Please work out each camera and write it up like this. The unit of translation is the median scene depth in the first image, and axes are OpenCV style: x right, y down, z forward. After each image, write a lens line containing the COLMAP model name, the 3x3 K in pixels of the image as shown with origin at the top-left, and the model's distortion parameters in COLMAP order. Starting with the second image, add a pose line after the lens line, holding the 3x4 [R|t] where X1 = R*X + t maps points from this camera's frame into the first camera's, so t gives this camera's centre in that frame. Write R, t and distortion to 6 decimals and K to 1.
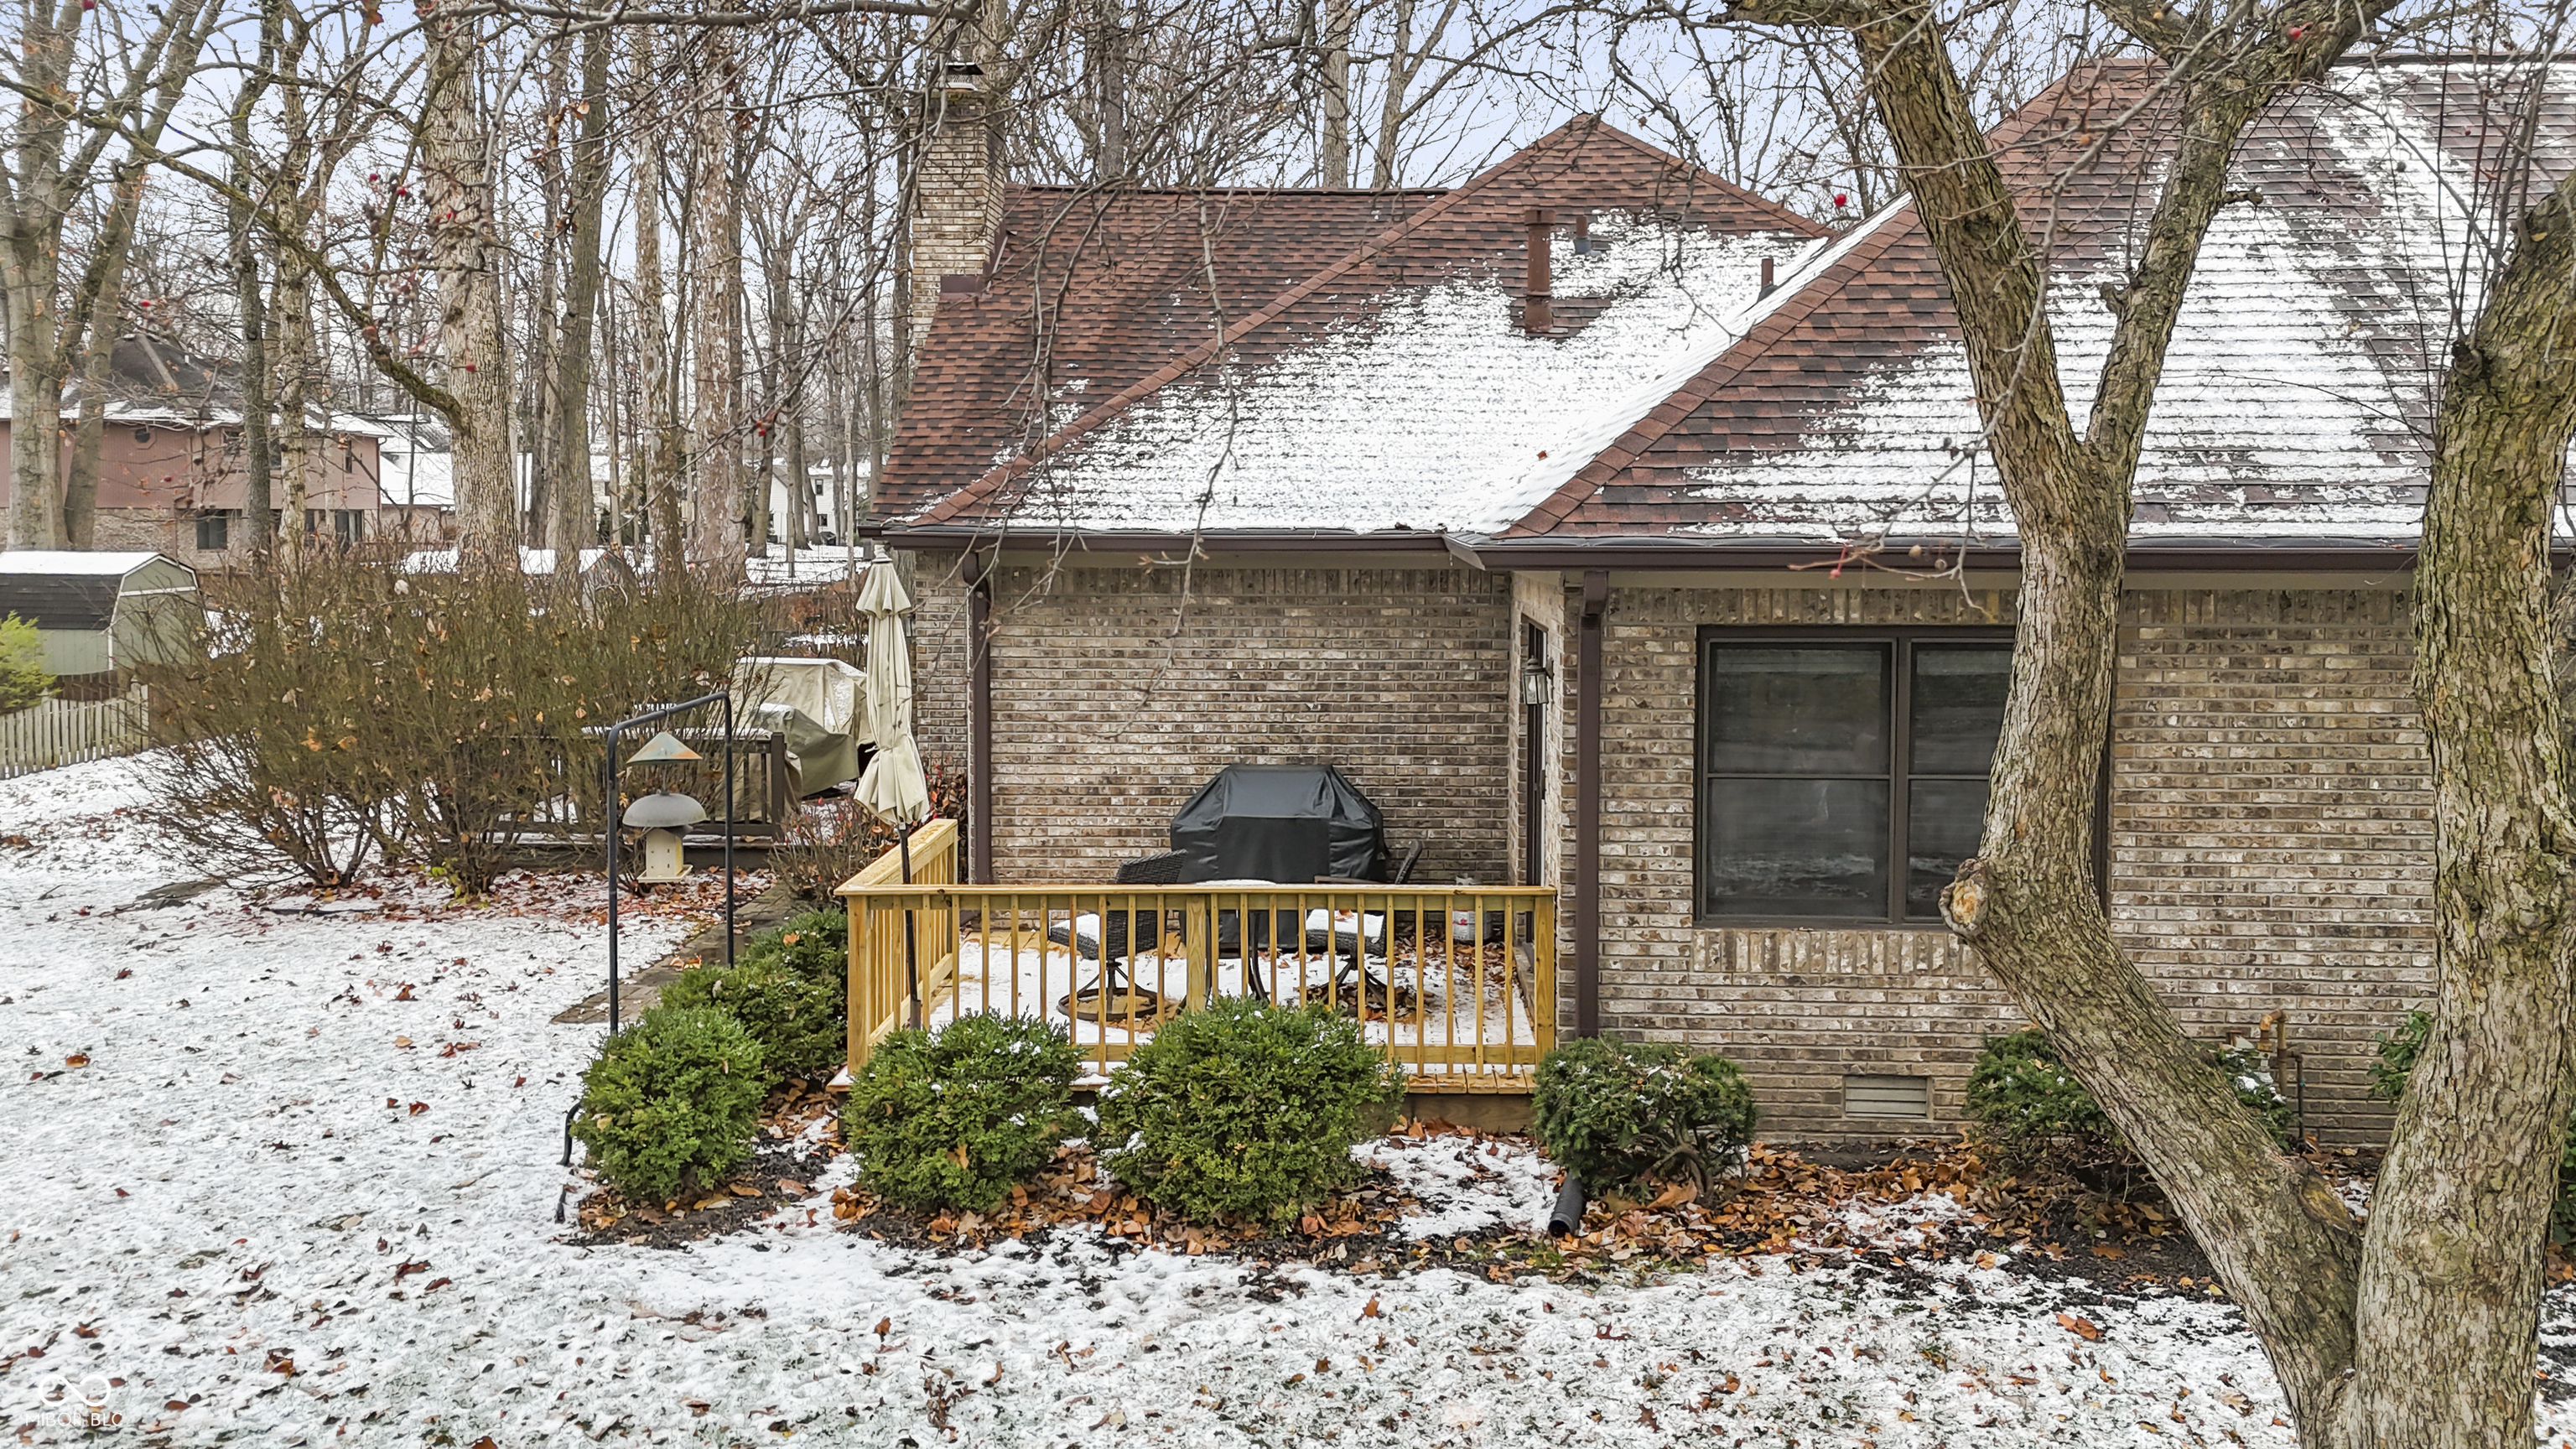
lens RADIAL K [[1887.5, 0, 1345.3], [0, 1887.5, 656.7], [0, 0, 1]] dist [0.093777, -0.054573]
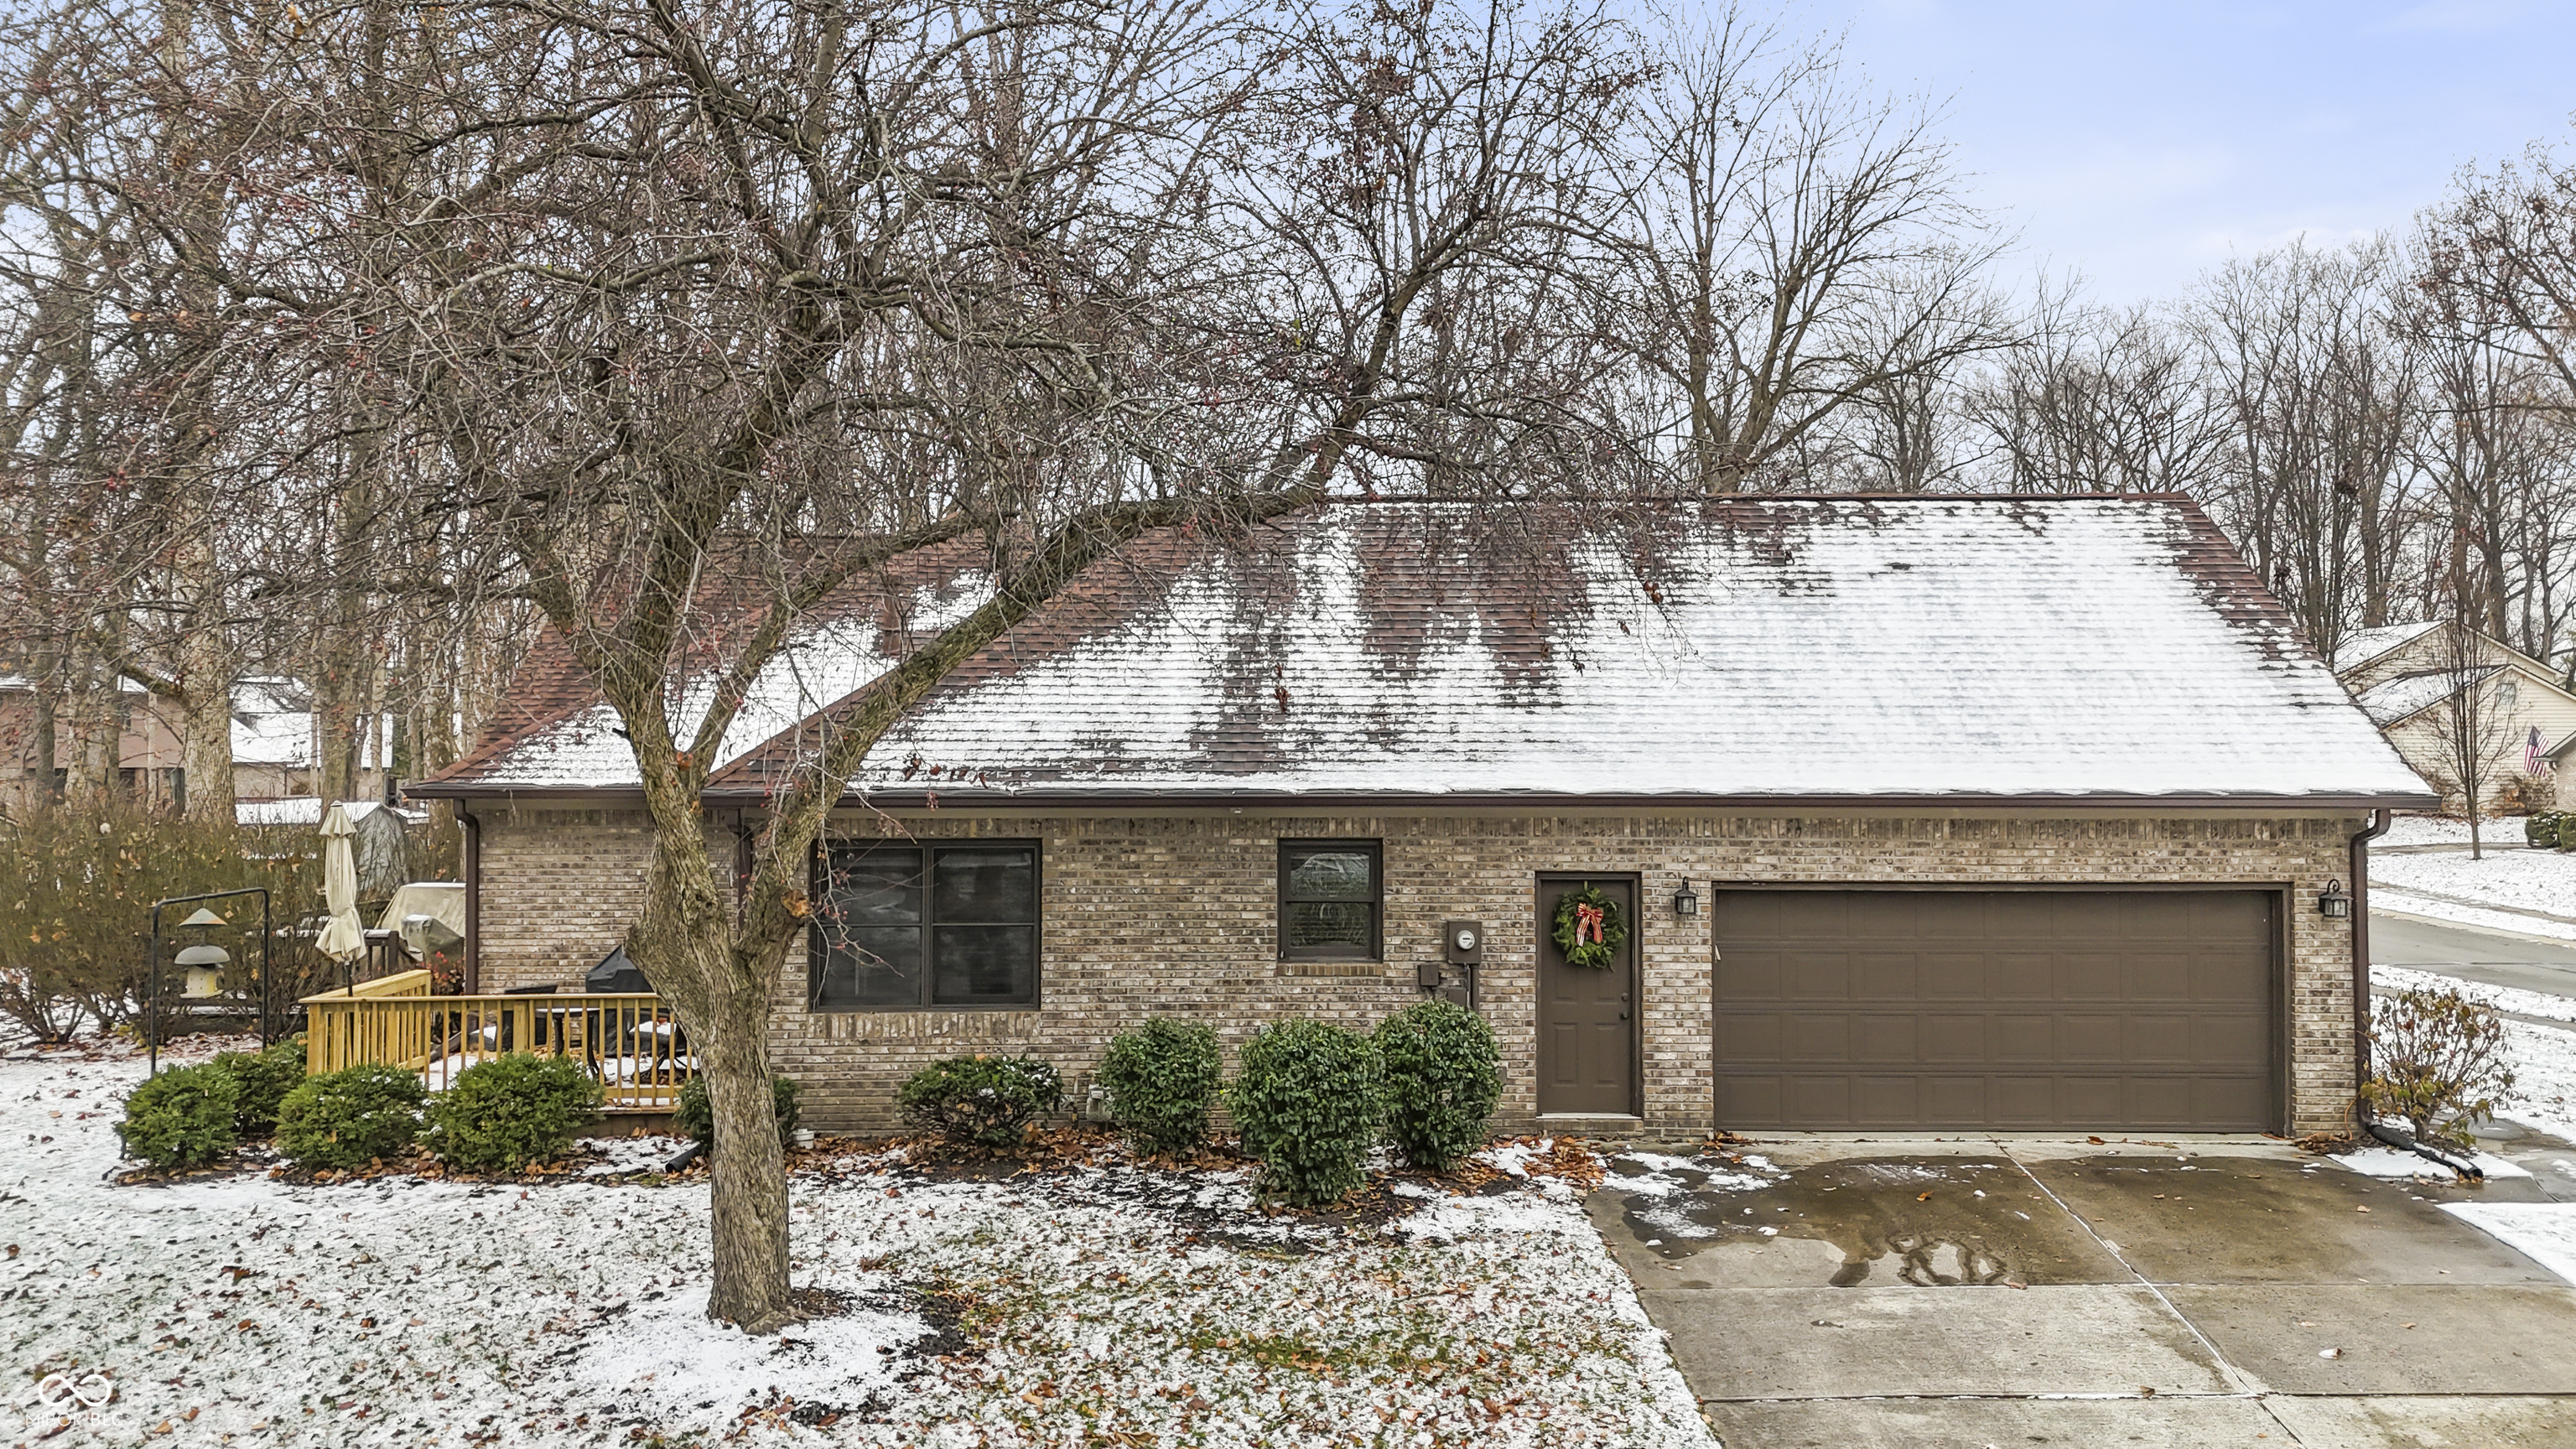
lens RADIAL K [[1887.5, 0, 1320.4], [0, 1887.5, 746.5], [0, 0, 1]] dist [0.093777, -0.054573]
pose [[0.999415, -0.002825, 0.034093, 0.597329], [0.005660, 0.996502, -0.083372, 0.047397], [-0.033738, 0.083516, 0.995935, -0.784372]]
